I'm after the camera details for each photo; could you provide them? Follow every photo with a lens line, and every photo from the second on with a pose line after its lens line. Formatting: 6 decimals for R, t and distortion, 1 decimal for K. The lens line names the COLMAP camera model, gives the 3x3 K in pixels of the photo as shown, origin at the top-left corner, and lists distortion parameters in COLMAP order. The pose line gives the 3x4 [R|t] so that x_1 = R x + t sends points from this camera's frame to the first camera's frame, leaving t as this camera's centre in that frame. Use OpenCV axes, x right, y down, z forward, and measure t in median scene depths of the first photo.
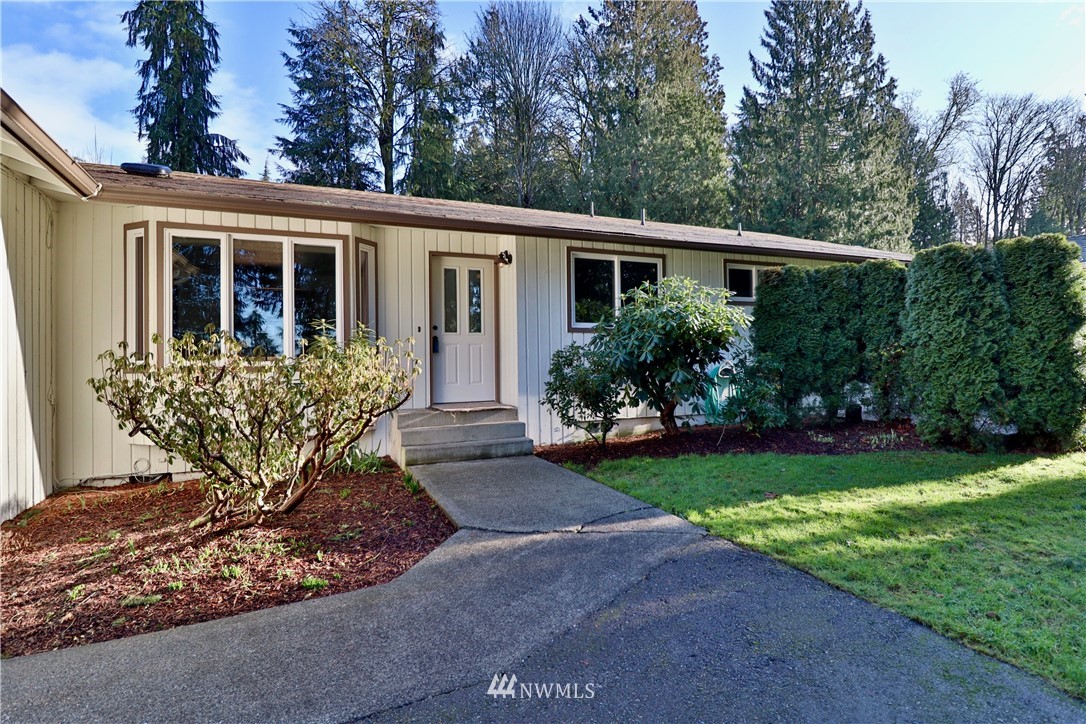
lens RADIAL K [[561.2, 0, 556.5], [0, 561.2, 351.1], [0, 0, 1]] dist [0.000678, -0.013827]
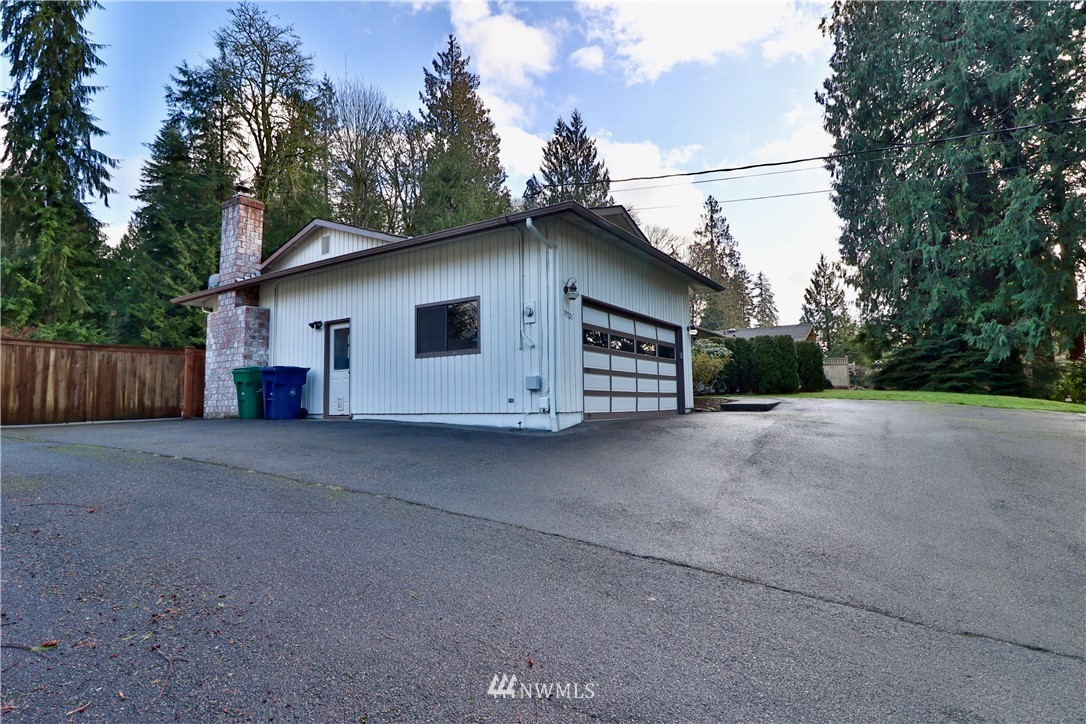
lens RADIAL K [[561.2, 0, 556.5], [0, 561.2, 351.1], [0, 0, 1]] dist [0.000678, -0.013827]
pose [[0.842650, 0.055201, 0.535624, -0.401515], [-0.007986, 0.995903, -0.090073, 0.039913], [-0.538402, 0.071622, 0.839639, -0.213634]]
